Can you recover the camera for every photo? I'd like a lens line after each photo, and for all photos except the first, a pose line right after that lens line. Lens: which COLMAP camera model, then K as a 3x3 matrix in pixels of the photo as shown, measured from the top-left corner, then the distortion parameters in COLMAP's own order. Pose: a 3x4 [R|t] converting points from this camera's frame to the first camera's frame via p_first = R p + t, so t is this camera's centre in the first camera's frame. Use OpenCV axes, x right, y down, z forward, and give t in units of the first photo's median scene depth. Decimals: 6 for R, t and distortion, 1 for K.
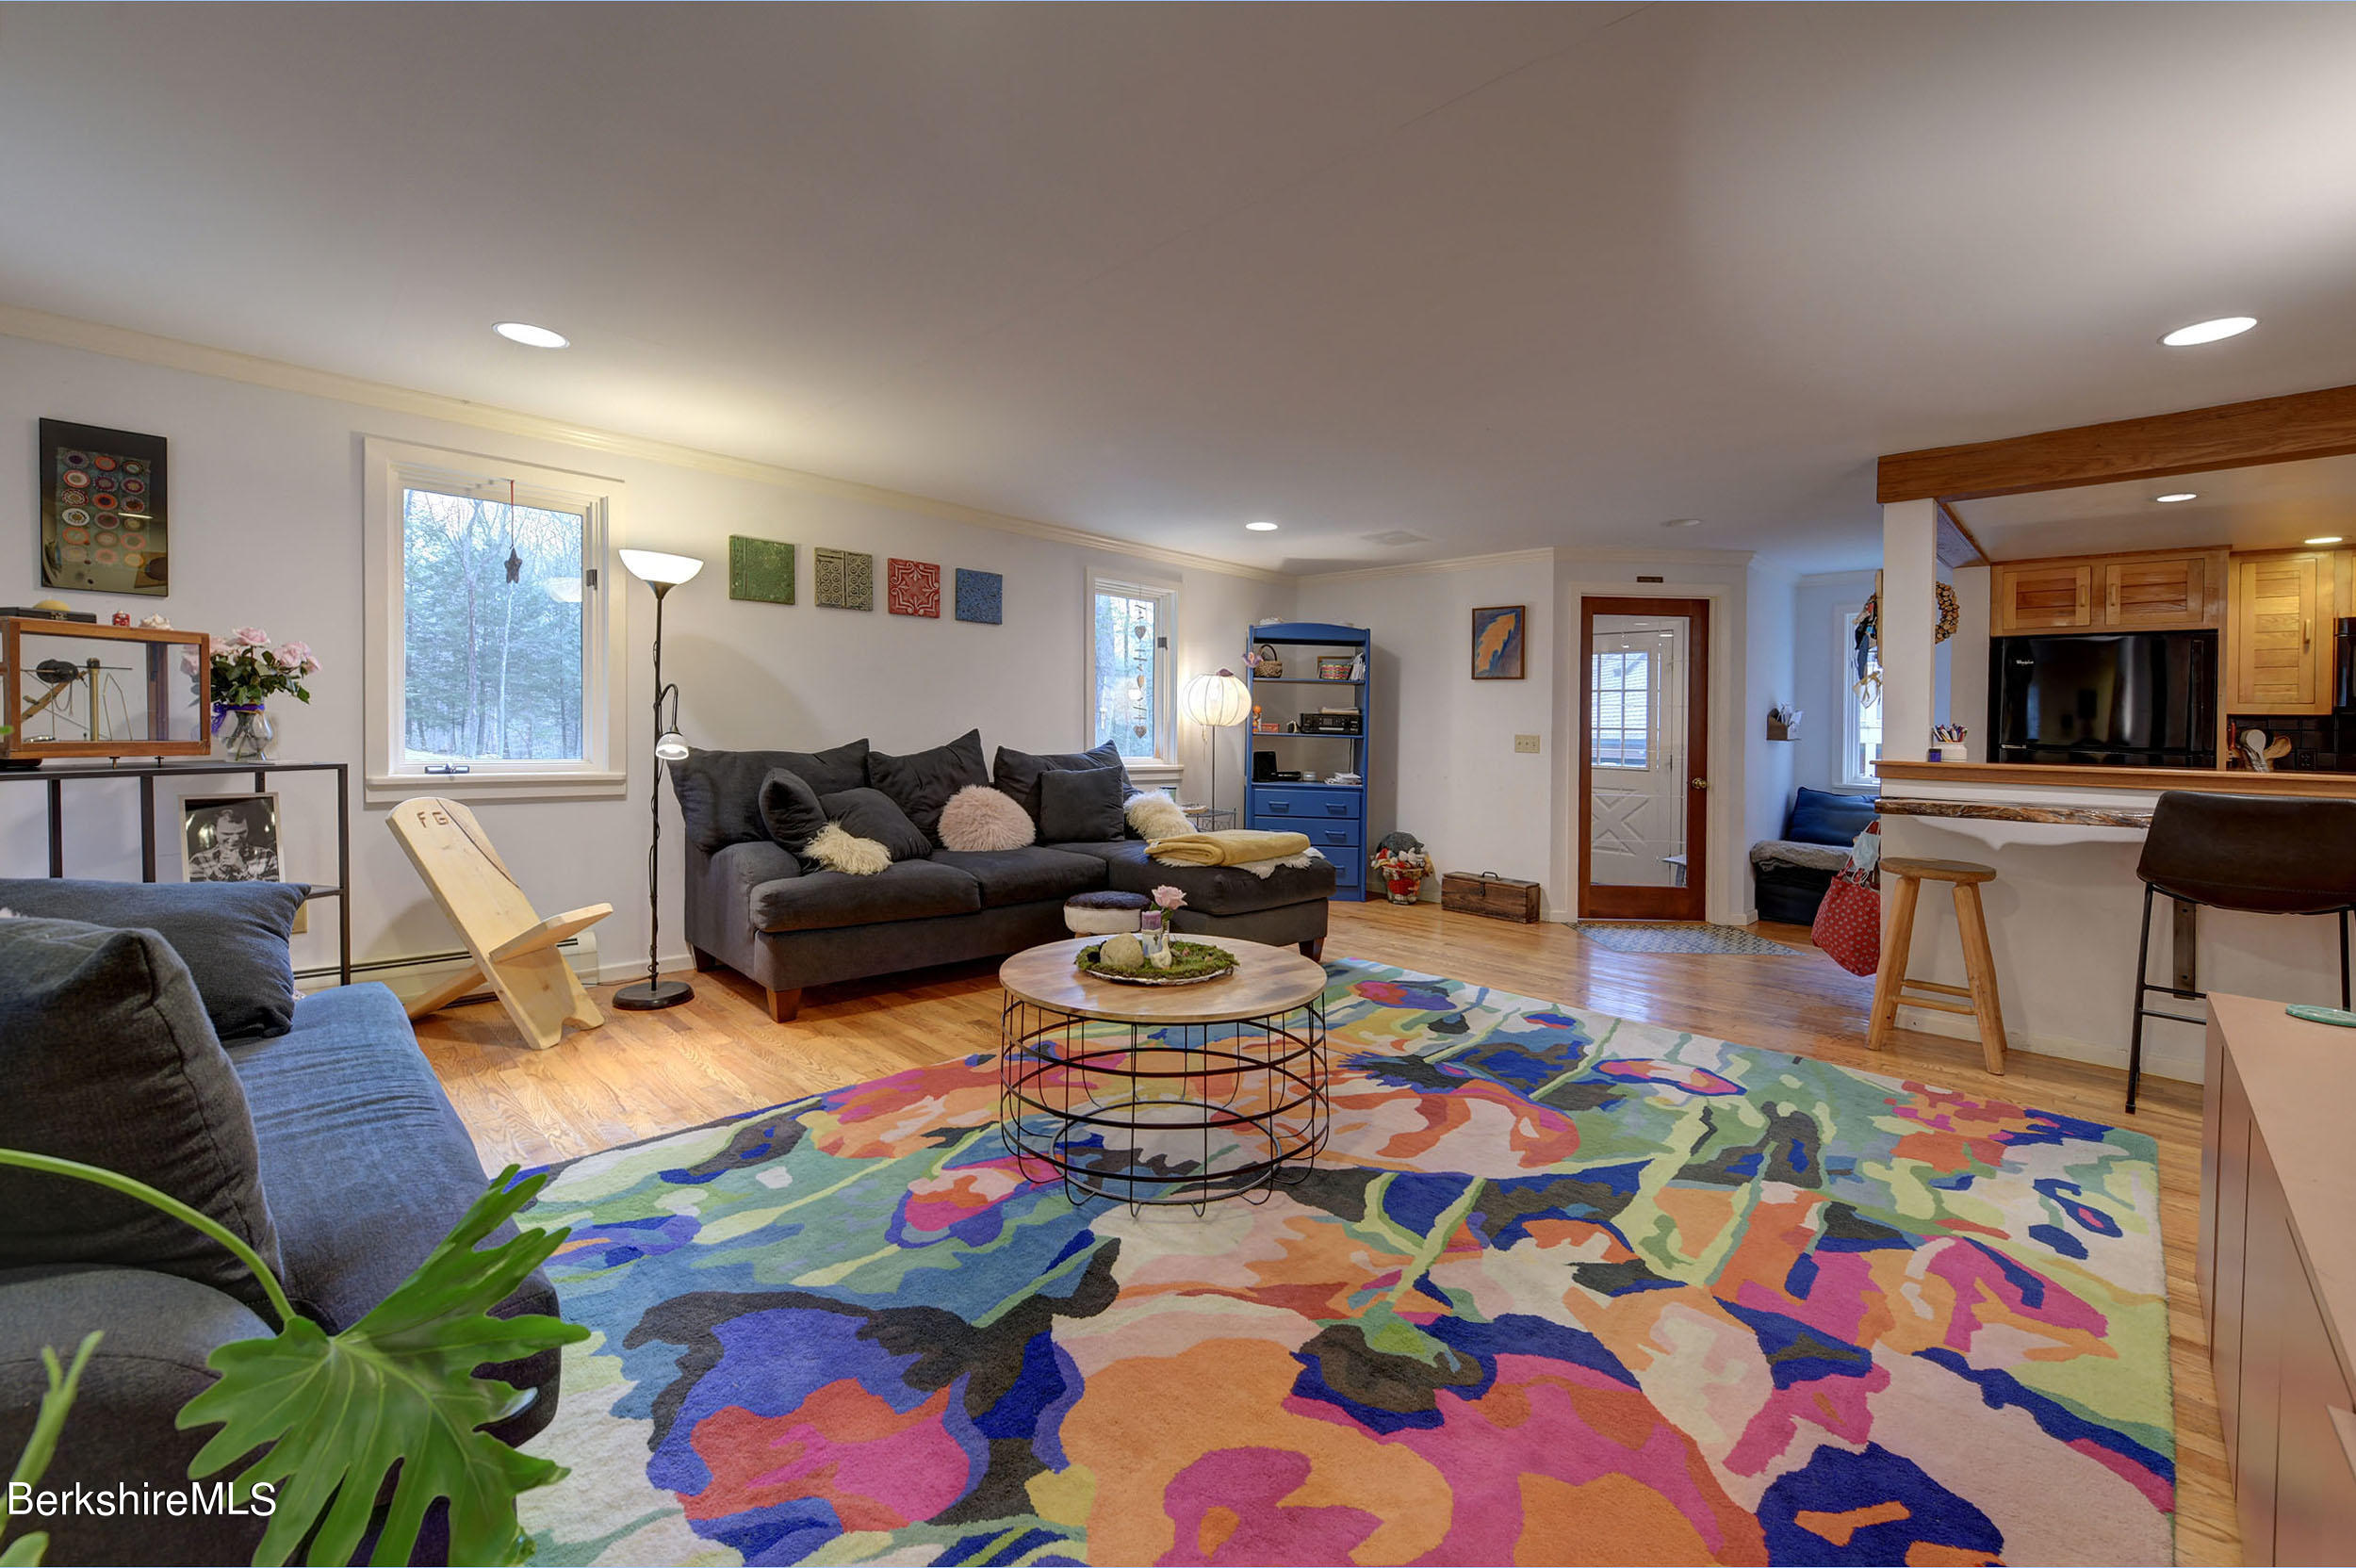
lens RADIAL K [[967.6, 0, 1204.9], [0, 967.6, 721.4], [0, 0, 1]] dist [0.000198, -0.000414]
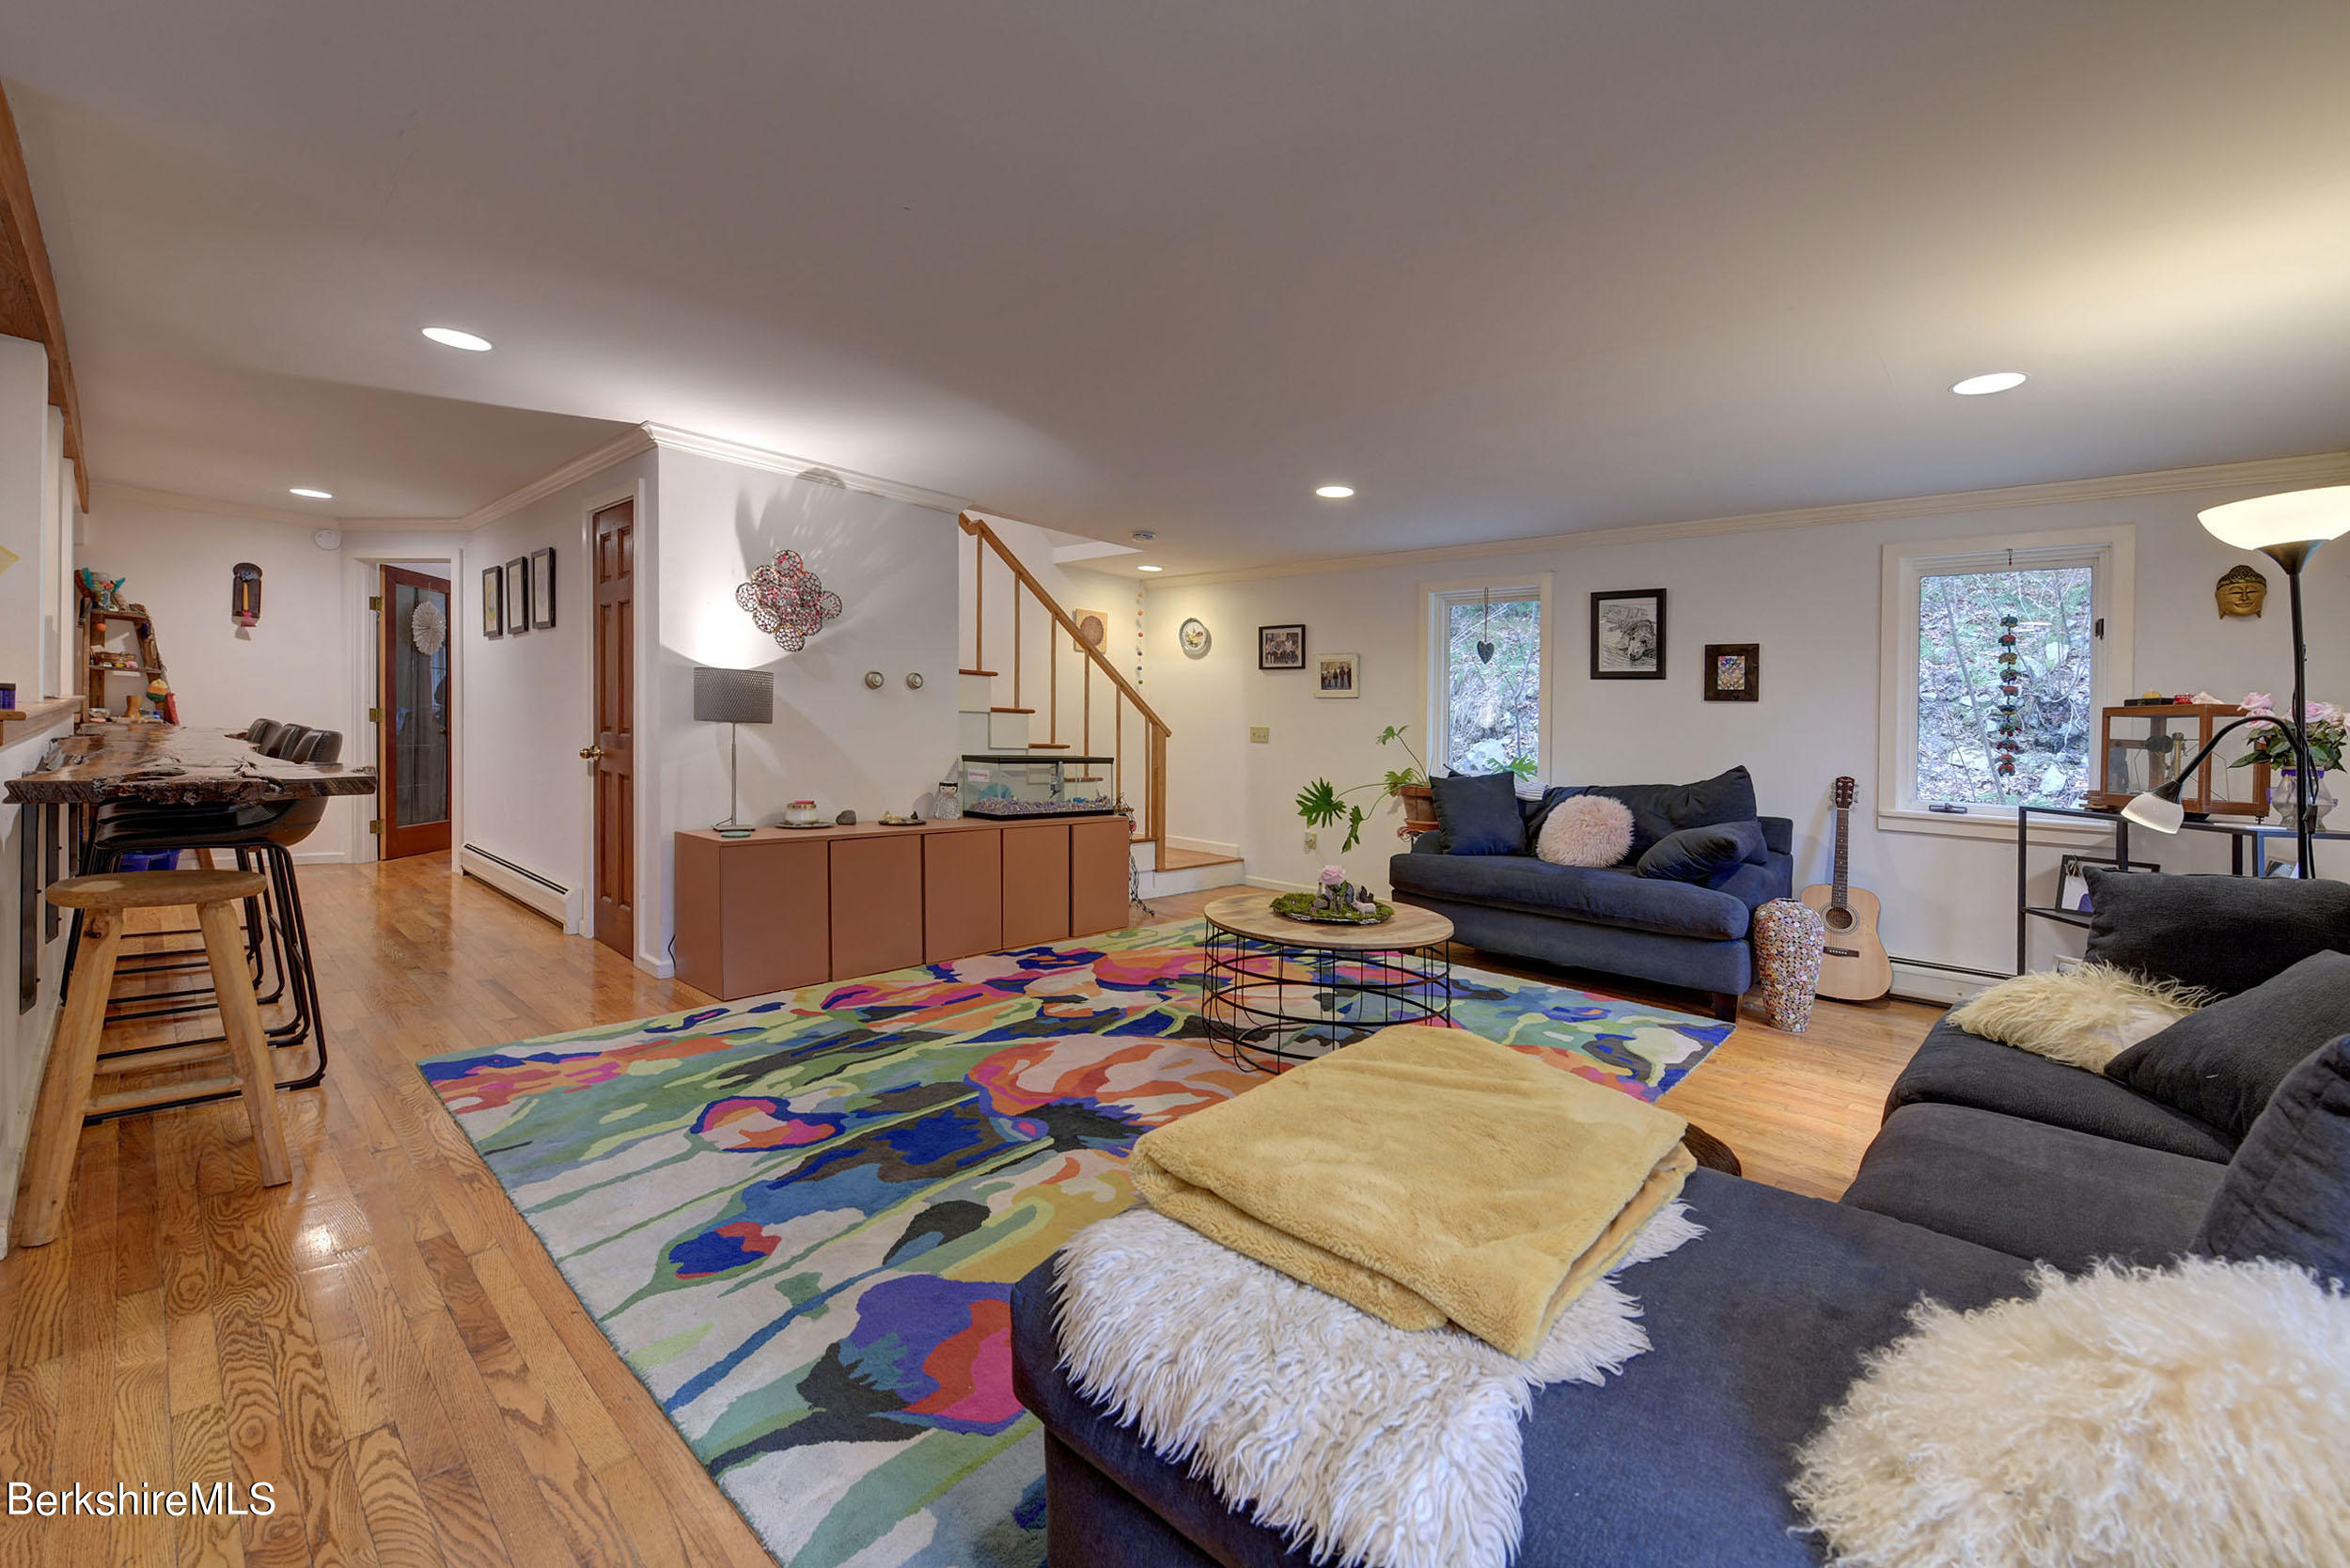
lens RADIAL K [[896.4, 0, 1223.9], [0, 896.4, 744.7], [0, 0, 1]] dist [0.001812, 0.000064]
pose [[-0.995813, -0.061754, -0.067404, 0.194676], [-0.062357, 0.998030, 0.006867, 0.023526], [0.066847, 0.011041, -0.997702, 2.116778]]
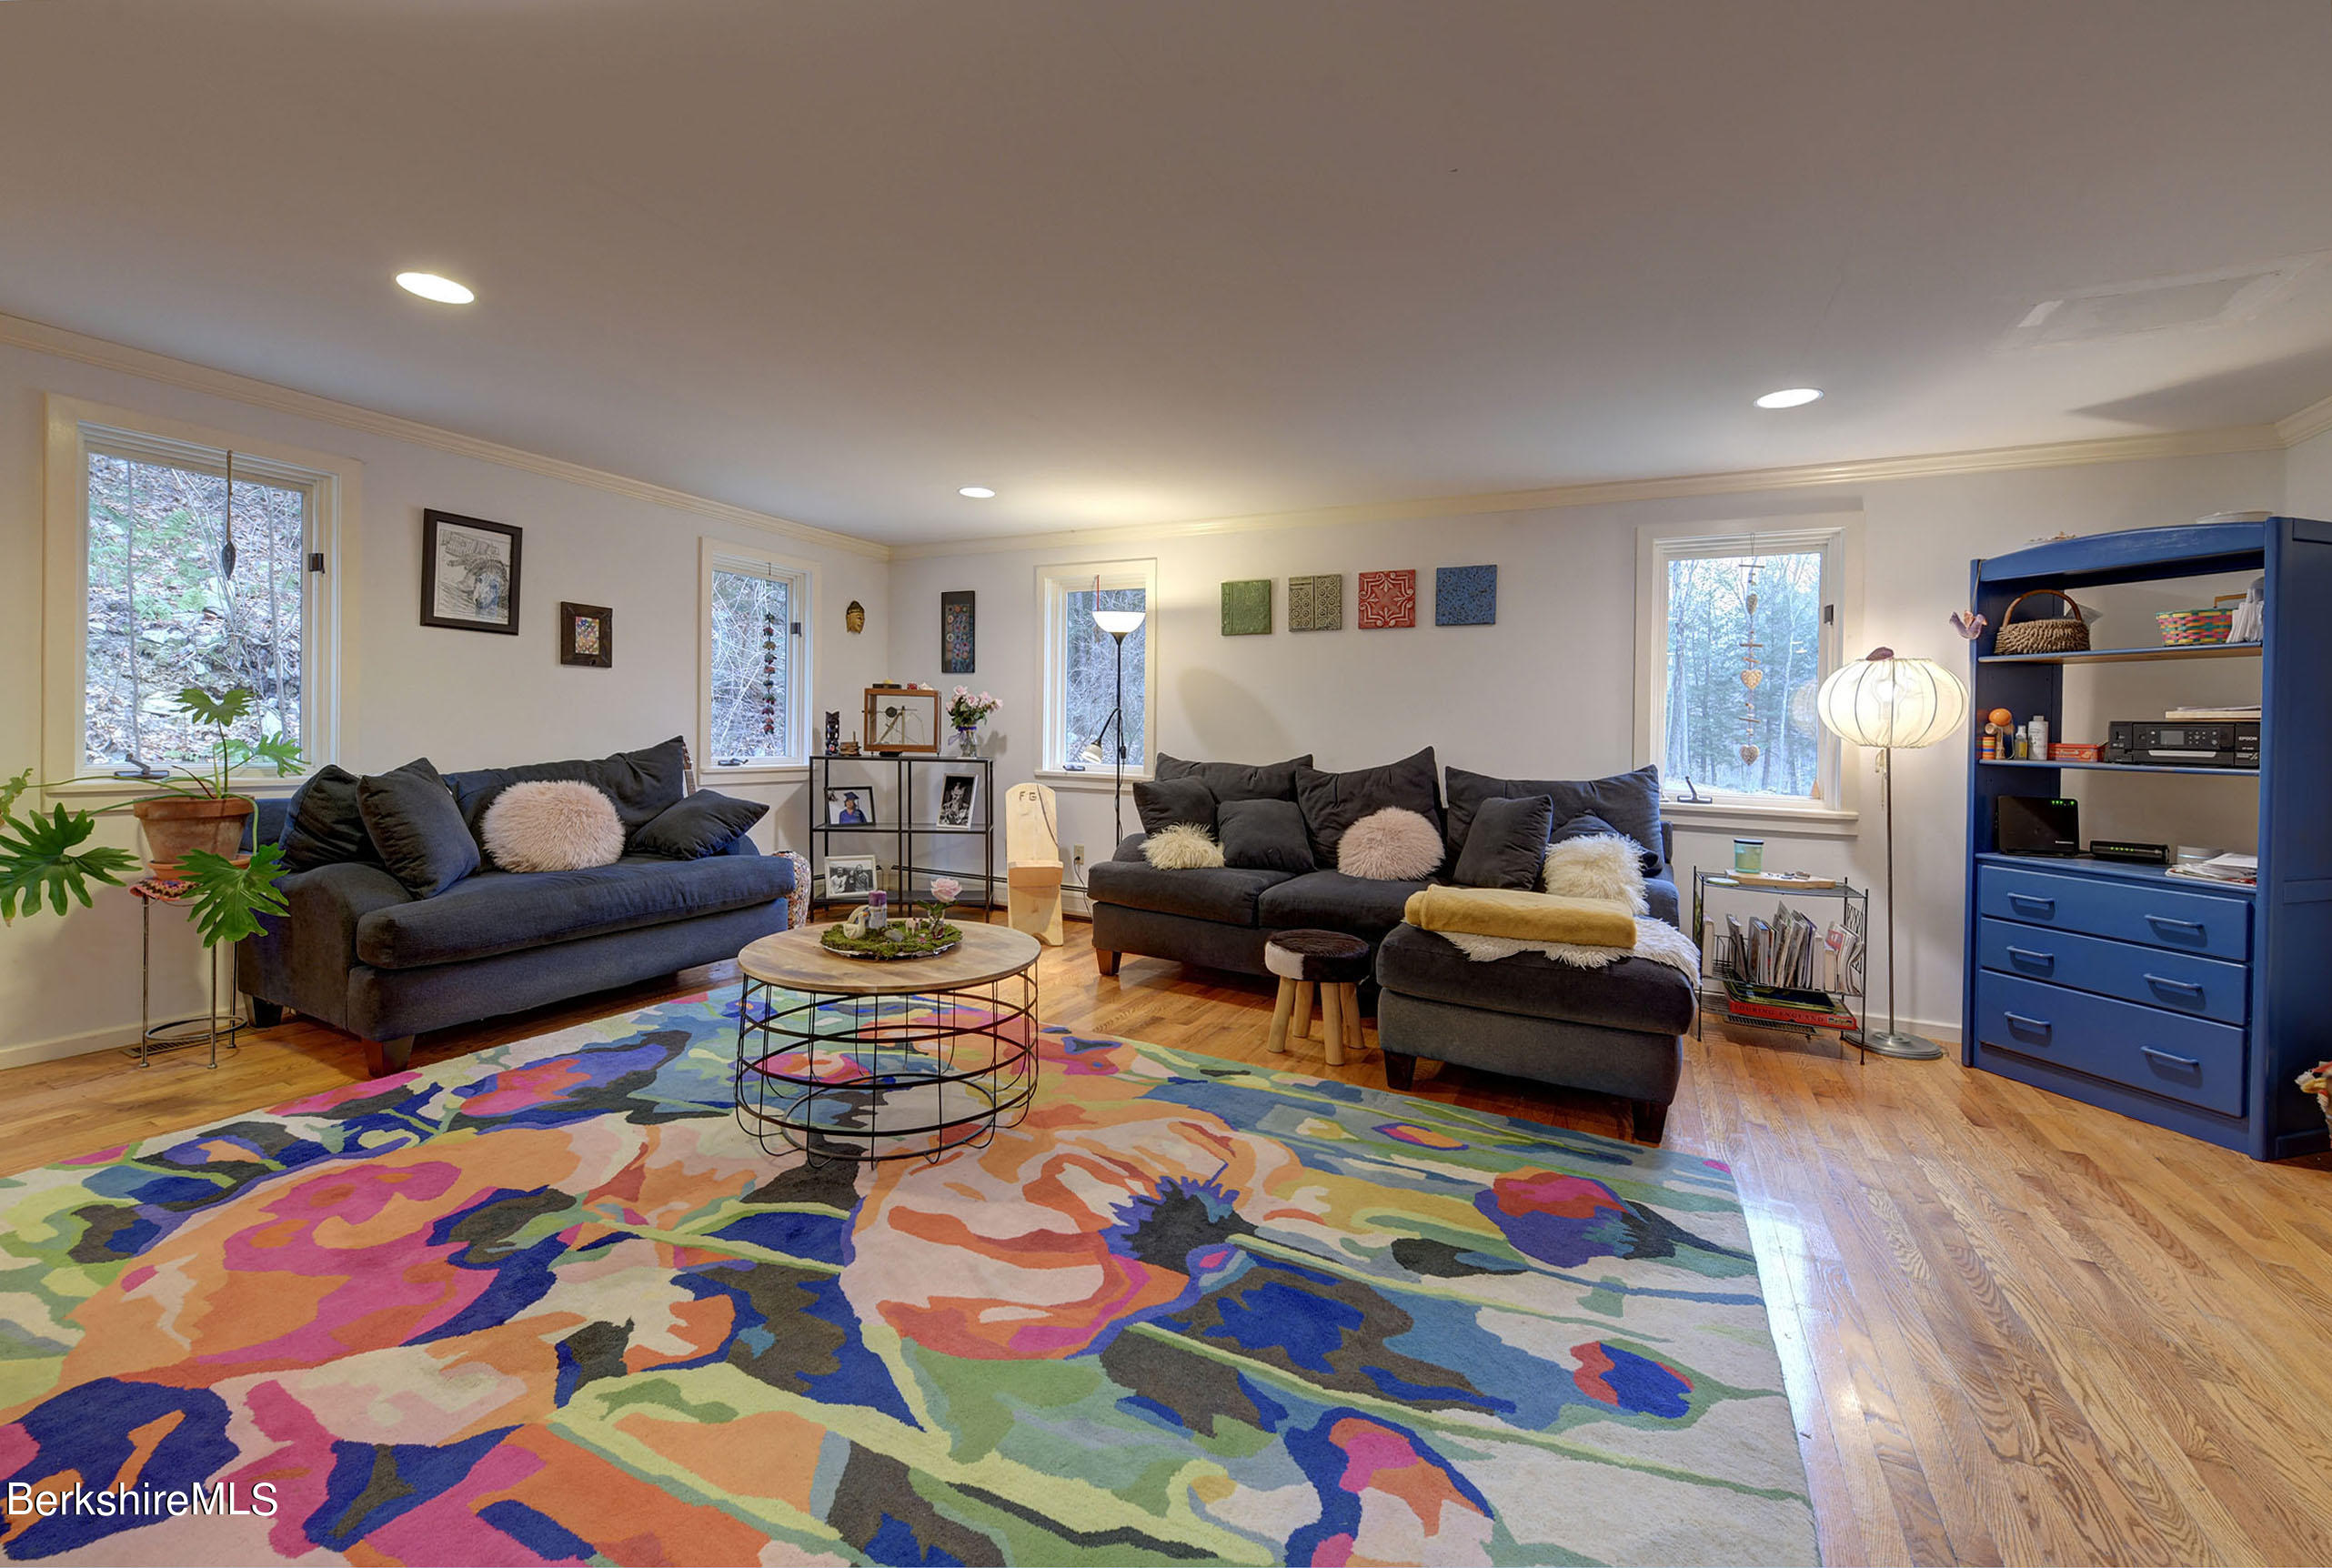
lens RADIAL K [[967.1, 0, 1109.7], [0, 967.1, 740.6], [0, 0, 1]] dist [-0.001006, 0.000349]
pose [[0.257757, -0.005434, -0.966194, 1.032192], [-0.013236, 0.999871, -0.009154, 0.027409], [0.966119, 0.015148, 0.257652, 0.912890]]
